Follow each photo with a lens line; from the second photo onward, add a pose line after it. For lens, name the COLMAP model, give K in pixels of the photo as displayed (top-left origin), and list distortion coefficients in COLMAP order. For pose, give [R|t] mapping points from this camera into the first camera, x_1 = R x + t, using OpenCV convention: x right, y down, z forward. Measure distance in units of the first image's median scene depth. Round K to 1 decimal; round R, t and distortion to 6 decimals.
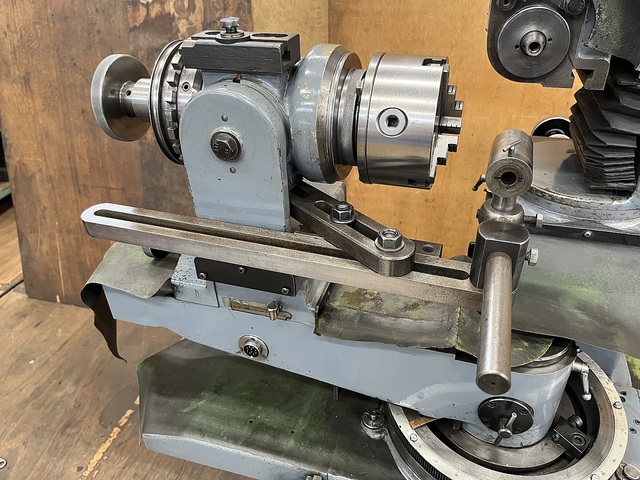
lens RADIAL K [[493.0, 0, 321.2], [0, 493.0, 235.9], [0, 0, 1]] dist [0.045228, -0.085809]
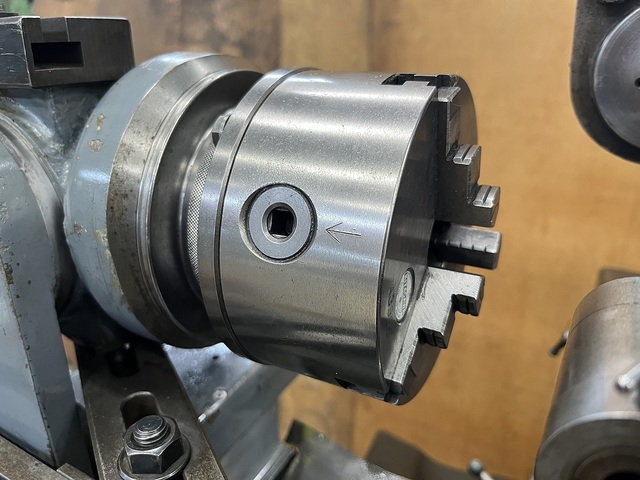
lens RADIAL K [[493.0, 0, 322.2], [0, 493.0, 234.3], [0, 0, 1]] dist [0.045228, -0.085809]
pose [[0.982077, 0.085090, -0.168181, 0.181651], [-0.118451, 0.972703, -0.199546, -0.119098], [0.146611, 0.215891, 0.965348, 0.509958]]
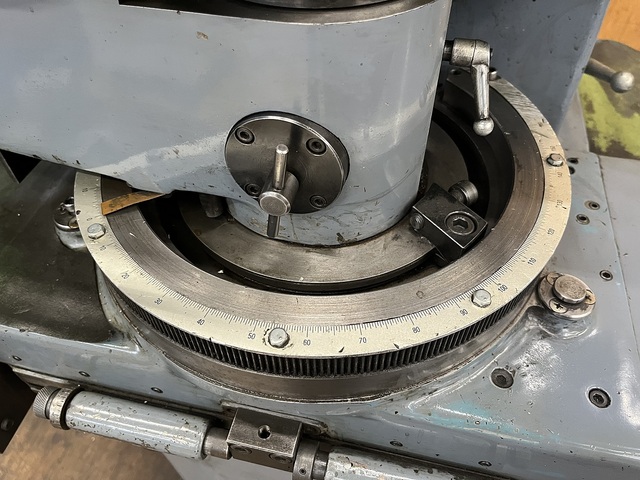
lens RADIAL K [[493.0, 0, 320.8], [0, 493.0, 238.2], [0, 0, 1]] dist [0.045228, -0.085809]
pose [[0.998365, -0.037163, 0.043427, 0.376732], [0.024172, 0.963005, 0.268397, 0.304456], [-0.051795, -0.266908, 0.962329, 0.569809]]
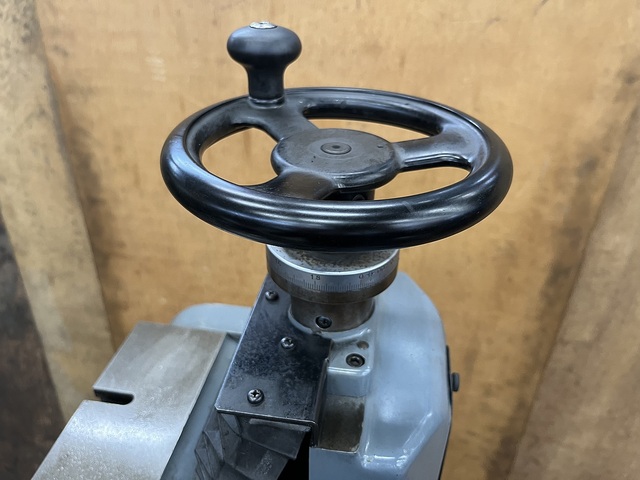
lens RADIAL K [[493.0, 0, 325.3], [0, 493.0, 228.4], [0, 0, 1]] dist [0.045228, -0.085809]
pose [[0.990231, -0.027565, 0.136682, 0.589559], [0.030895, 0.999274, -0.022295, -0.910749], [-0.135969, 0.026300, 0.990364, 0.186326]]
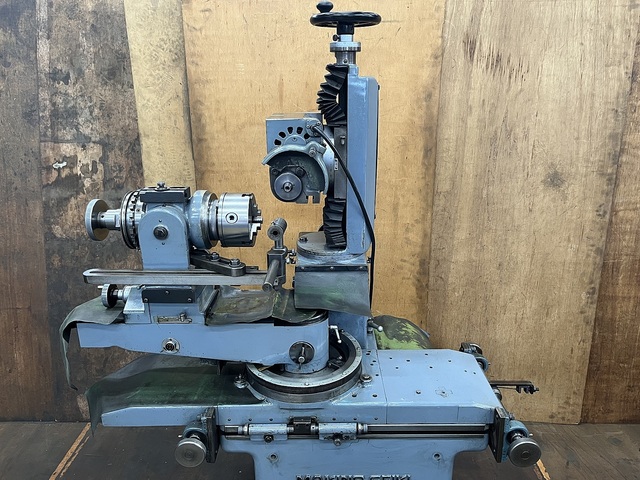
lens RADIAL K [[493.0, 0, 323.1], [0, 493.0, 236.0], [0, 0, 1]] dist [0.045228, -0.085809]
pose [[0.959571, -0.066821, 0.273419, -0.078541], [0.137704, 0.958668, -0.248986, 0.417187], [-0.245481, 0.276571, 0.929111, -1.086251]]
